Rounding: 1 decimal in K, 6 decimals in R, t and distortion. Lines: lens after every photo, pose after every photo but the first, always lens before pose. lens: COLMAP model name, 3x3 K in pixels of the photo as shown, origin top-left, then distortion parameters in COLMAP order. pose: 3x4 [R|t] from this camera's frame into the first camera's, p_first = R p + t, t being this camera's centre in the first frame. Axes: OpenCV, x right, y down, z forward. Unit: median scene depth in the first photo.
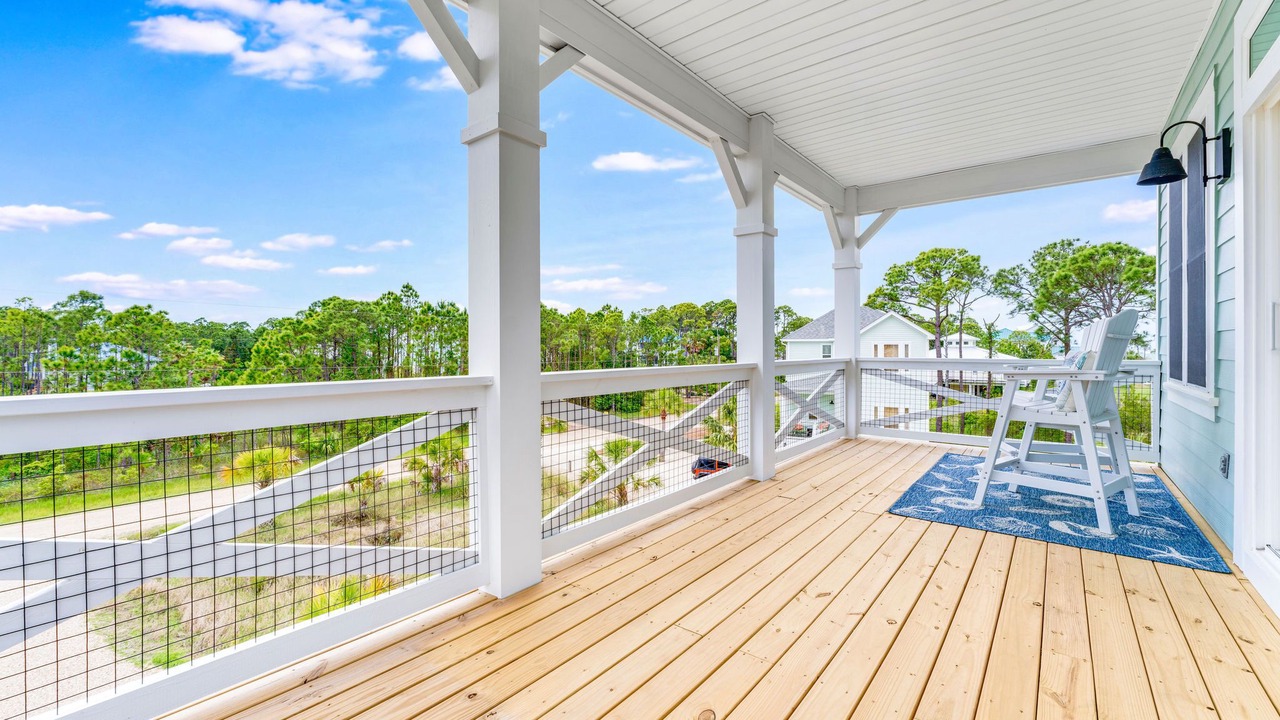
lens RADIAL K [[517.6, 0, 640.0], [0, 517.6, 360.0], [0, 0, 1]] dist [-0.011970, -0.000102]
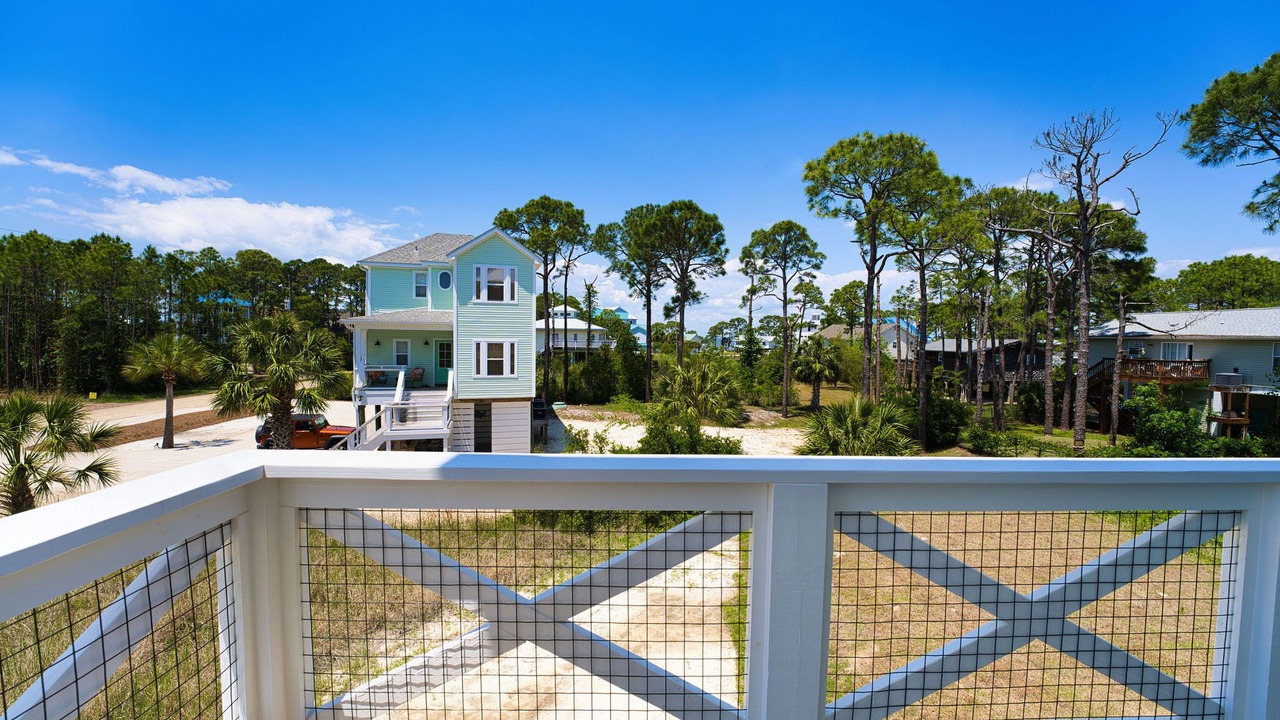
lens RADIAL K [[517.6, 0, 640.0], [0, 517.6, 360.0], [0, 0, 1]] dist [-0.011970, -0.000102]
pose [[0.762673, -0.006440, 0.646753, 0.076691], [-0.010571, 0.999693, 0.022420, 0.062105], [-0.646698, -0.023936, 0.762370, 0.130263]]
